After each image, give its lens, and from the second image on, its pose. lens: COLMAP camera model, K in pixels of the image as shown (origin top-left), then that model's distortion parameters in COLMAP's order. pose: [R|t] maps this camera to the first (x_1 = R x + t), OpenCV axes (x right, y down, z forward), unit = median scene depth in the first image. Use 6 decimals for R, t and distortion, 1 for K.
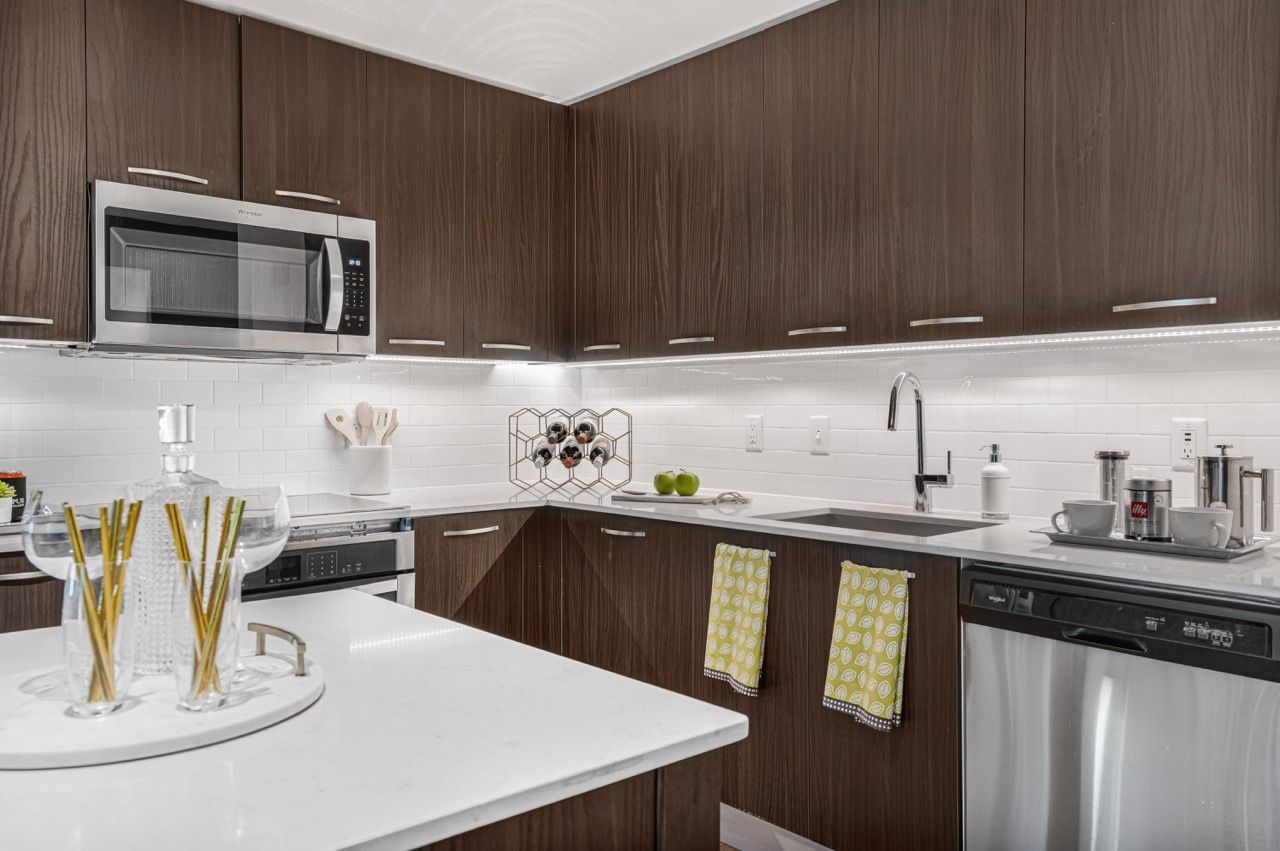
lens RADIAL K [[954.4, 0, 648.0], [0, 954.4, 411.6], [0, 0, 1]] dist [0.021951, 0.003834]
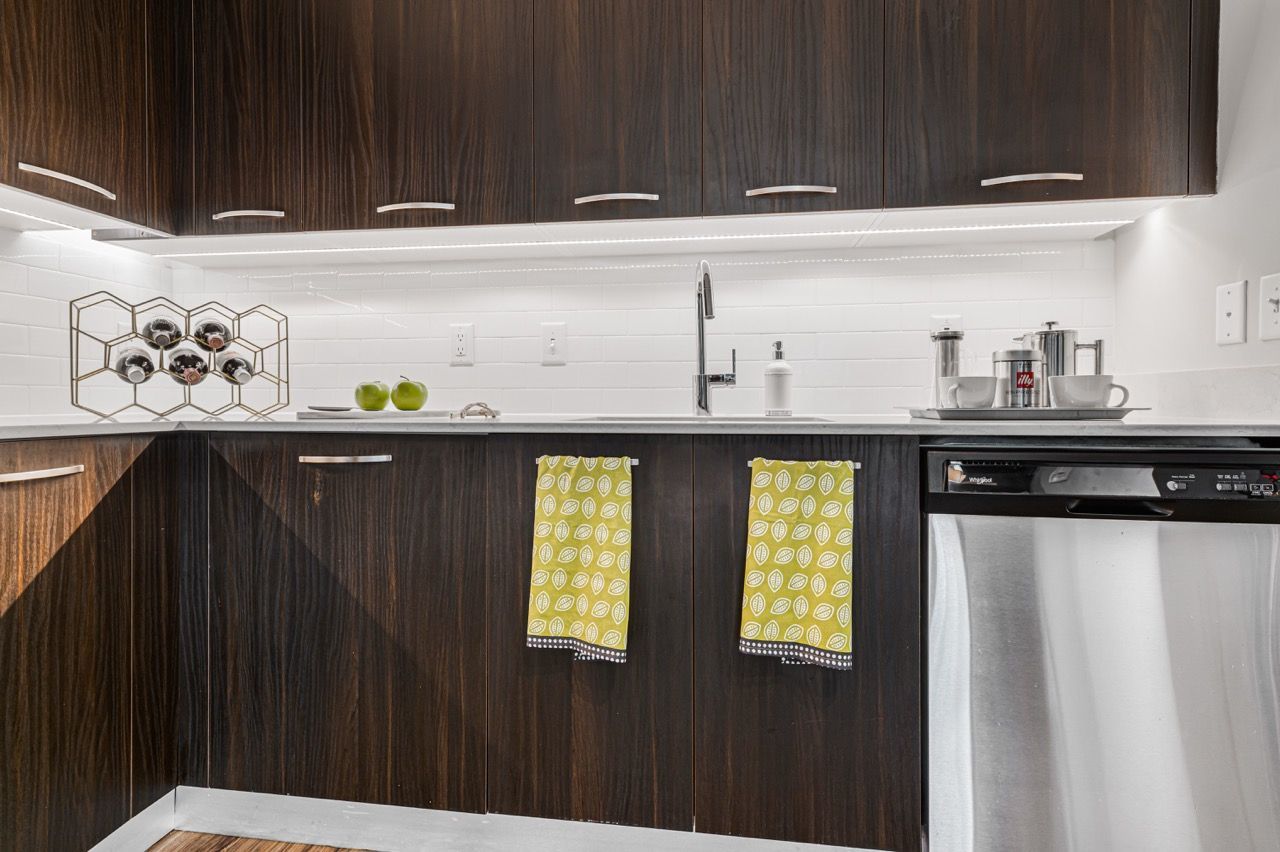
lens RADIAL K [[632.3, 0, 645.4], [0, 632.3, 405.4], [0, 0, 1]] dist [0.005112, 0.001851]
pose [[0.766688, -0.004438, 0.642004, -0.169053], [0.002361, 0.999989, 0.004093, 0.099215], [-0.642015, -0.001623, 0.766690, 0.594310]]
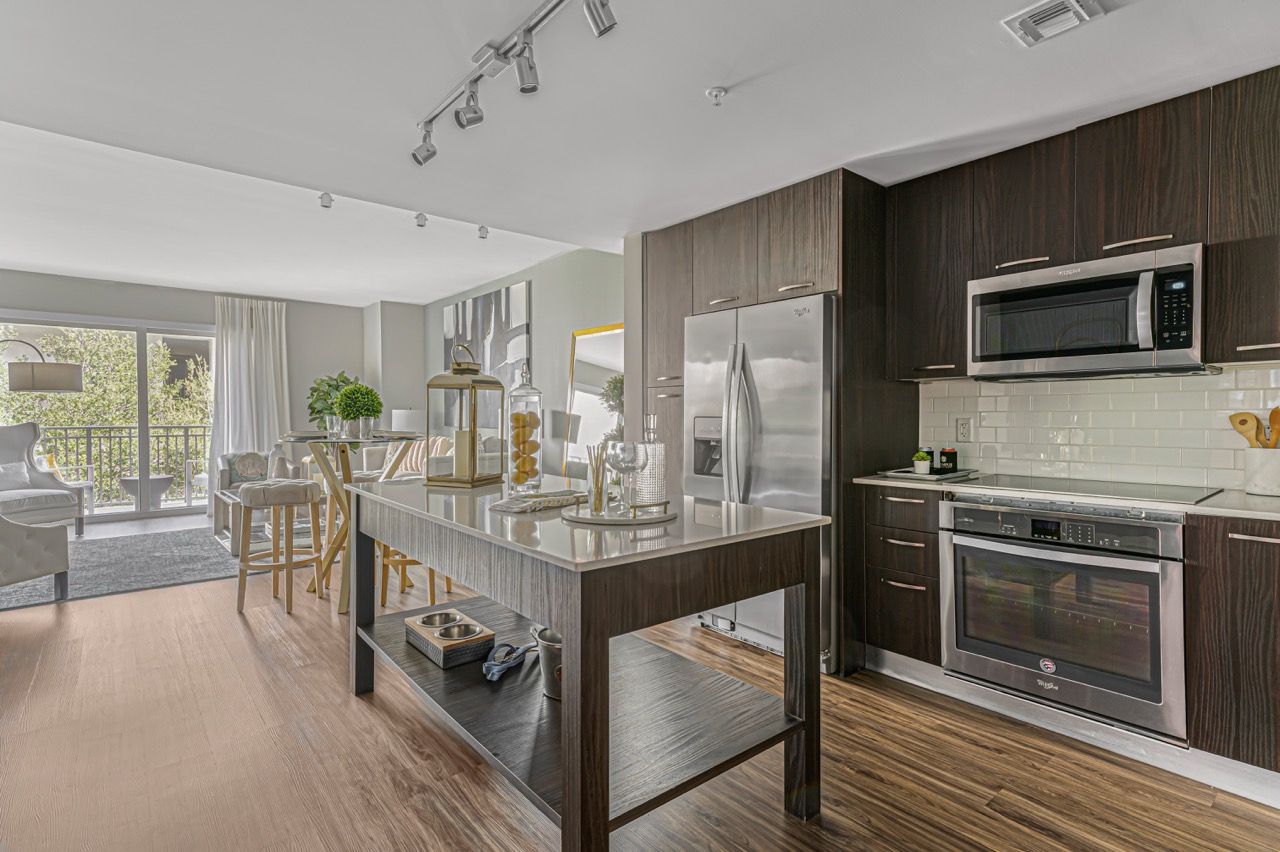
lens RADIAL K [[635.8, 0, 642.1], [0, 635.8, 421.9], [0, 0, 1]] dist [-0.000827, 0.001102]
pose [[-0.047087, 0.003950, -0.998883, 0.564053], [0.001326, 0.999992, 0.003892, 0.004971], [0.998890, -0.001141, -0.047092, 0.450495]]
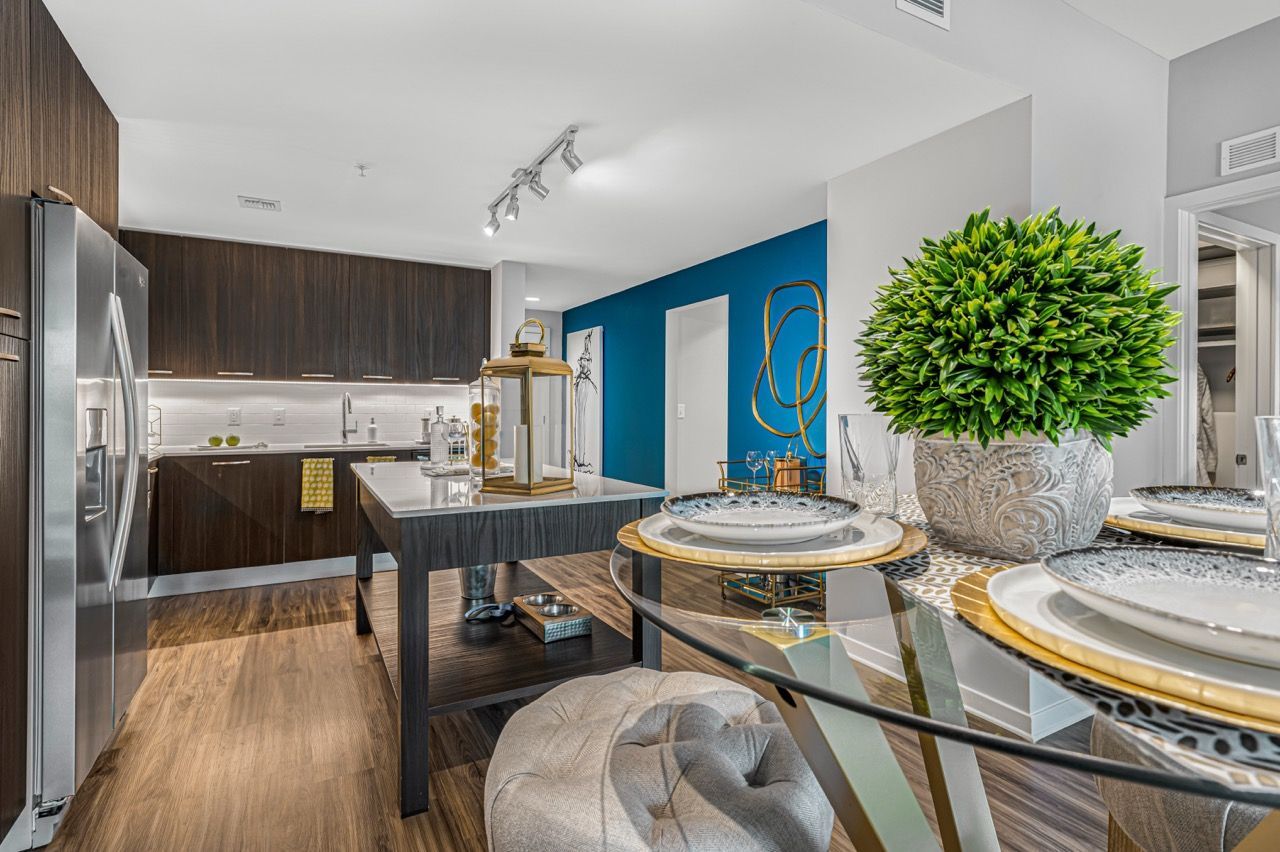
lens RADIAL K [[632.3, 0, 645.4], [0, 632.3, 405.4], [0, 0, 1]] dist [0.005112, 0.001851]
pose [[0.230999, 0.001355, 0.972953, -1.360296], [-0.002542, 0.999996, -0.000789, -0.004847], [-0.972951, -0.002291, 0.231002, -0.270164]]
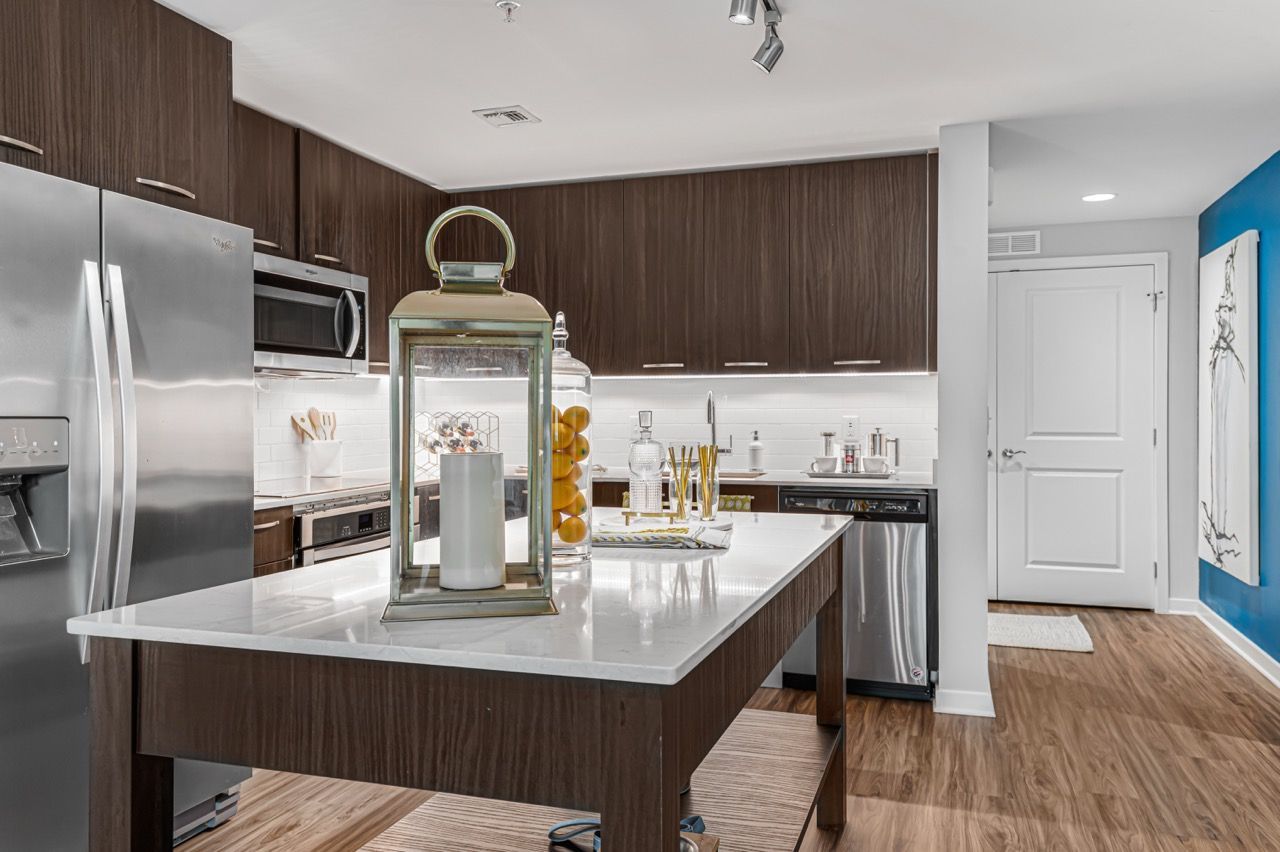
lens RADIAL K [[942.7, 0, 650.3], [0, 942.7, 412.7], [0, 0, 1]] dist [0.028243, -0.000034]
pose [[0.868152, -0.003747, 0.496285, -0.713883], [0.004061, 0.999992, 0.000447, -0.001975], [-0.496282, 0.001627, 0.868160, -0.464975]]
